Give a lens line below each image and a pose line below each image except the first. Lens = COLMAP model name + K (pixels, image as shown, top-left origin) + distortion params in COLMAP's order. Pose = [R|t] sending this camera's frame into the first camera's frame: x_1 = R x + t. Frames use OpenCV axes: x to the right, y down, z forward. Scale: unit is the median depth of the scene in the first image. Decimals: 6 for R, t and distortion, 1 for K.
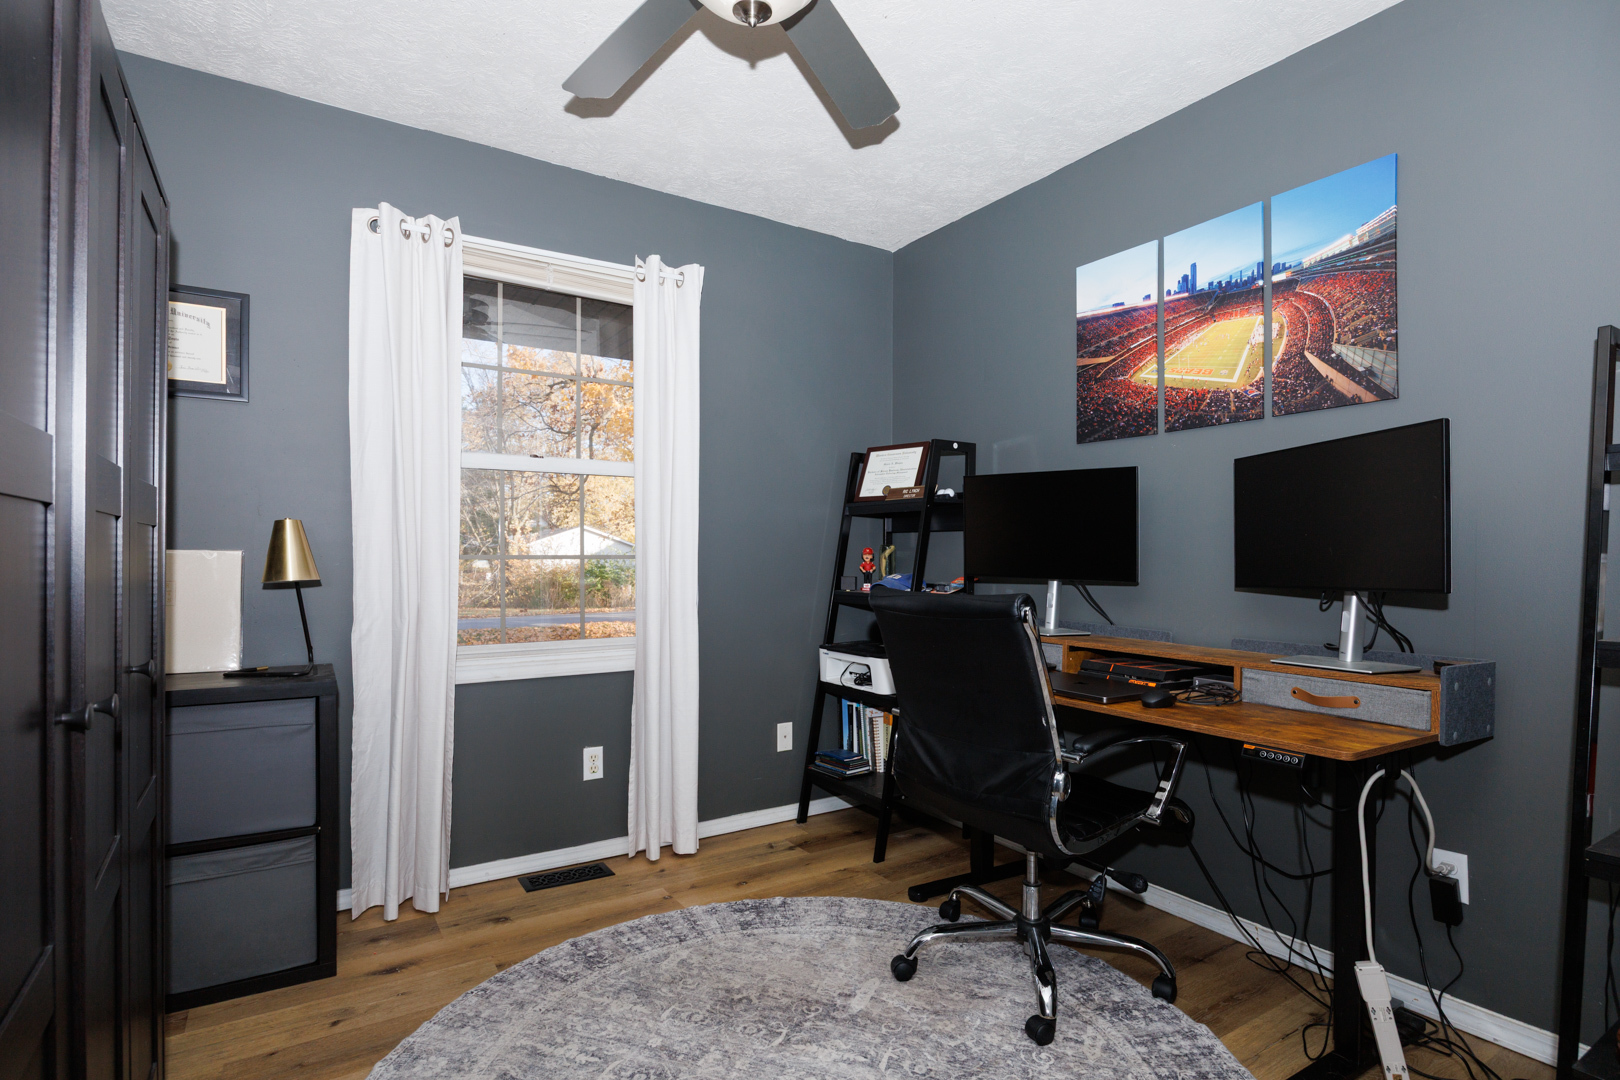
lens RADIAL K [[813.4, 0, 803.2], [0, 813.4, 551.2], [0, 0, 1]] dist [-0.009557, -0.000846]
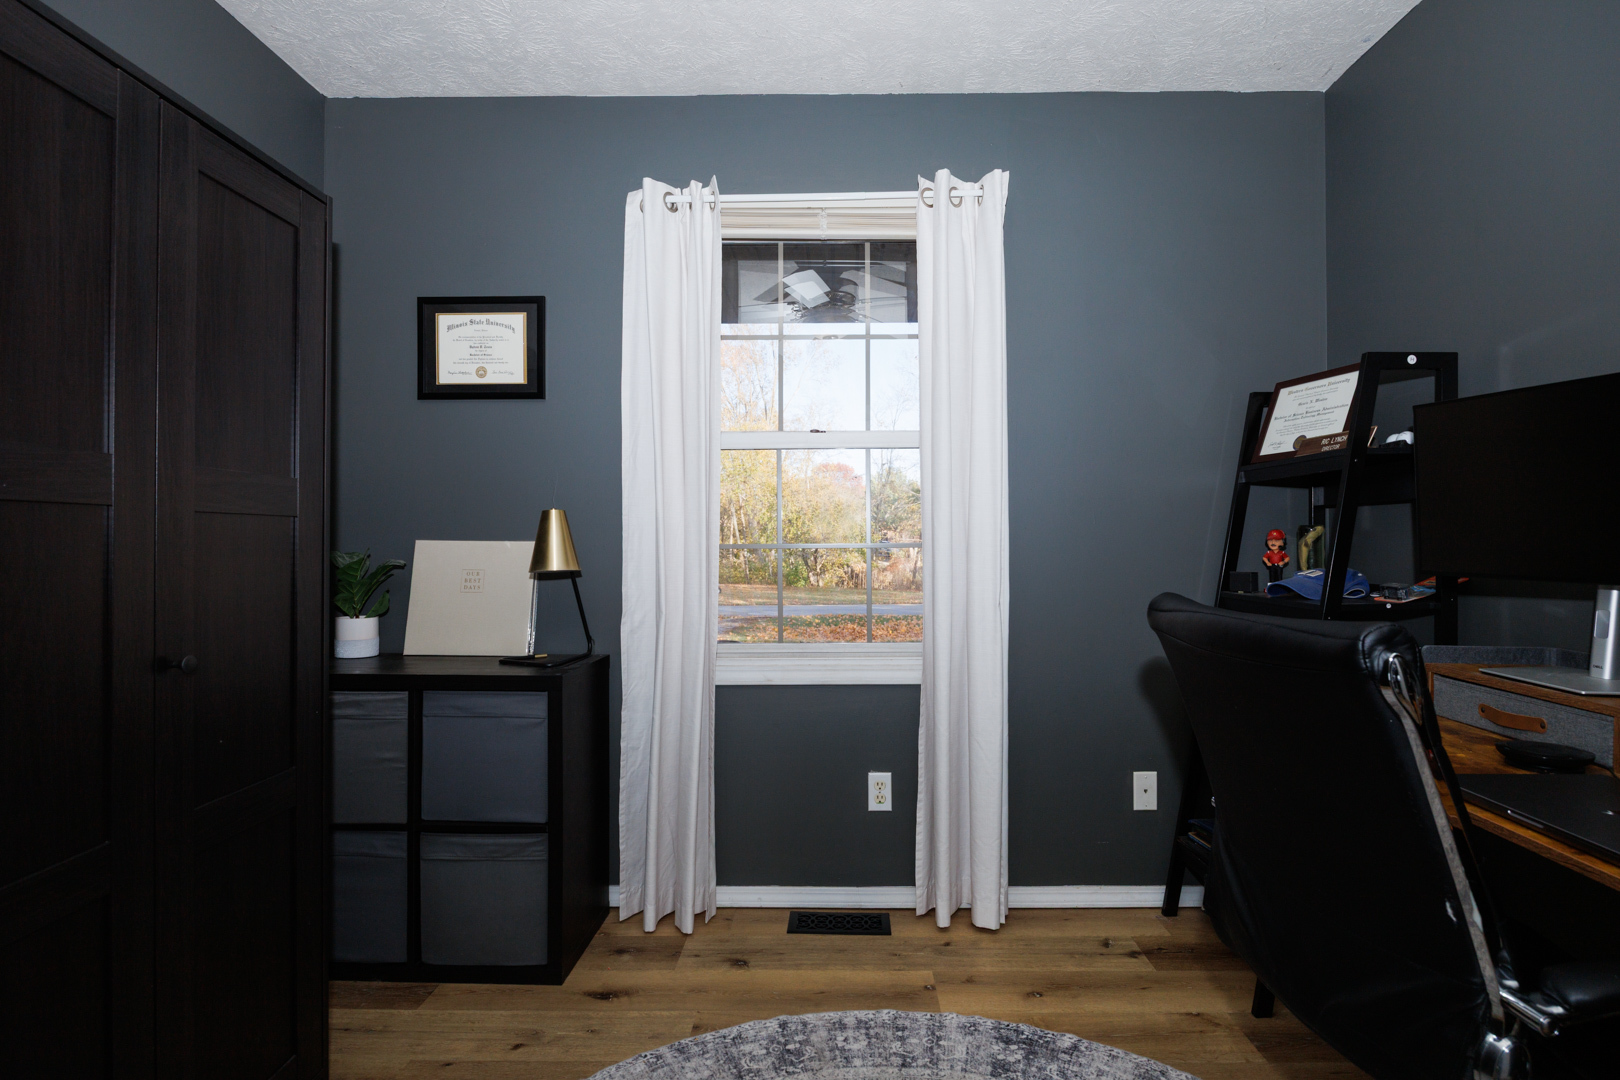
lens RADIAL K [[813.4, 0, 815.9], [0, 813.4, 531.8], [0, 0, 1]] dist [-0.009557, -0.000846]
pose [[0.838384, -0.013718, -0.544908, 0.148445], [0.008999, 0.999895, -0.011326, 0.002065], [0.545006, 0.004592, 0.838419, 0.262079]]
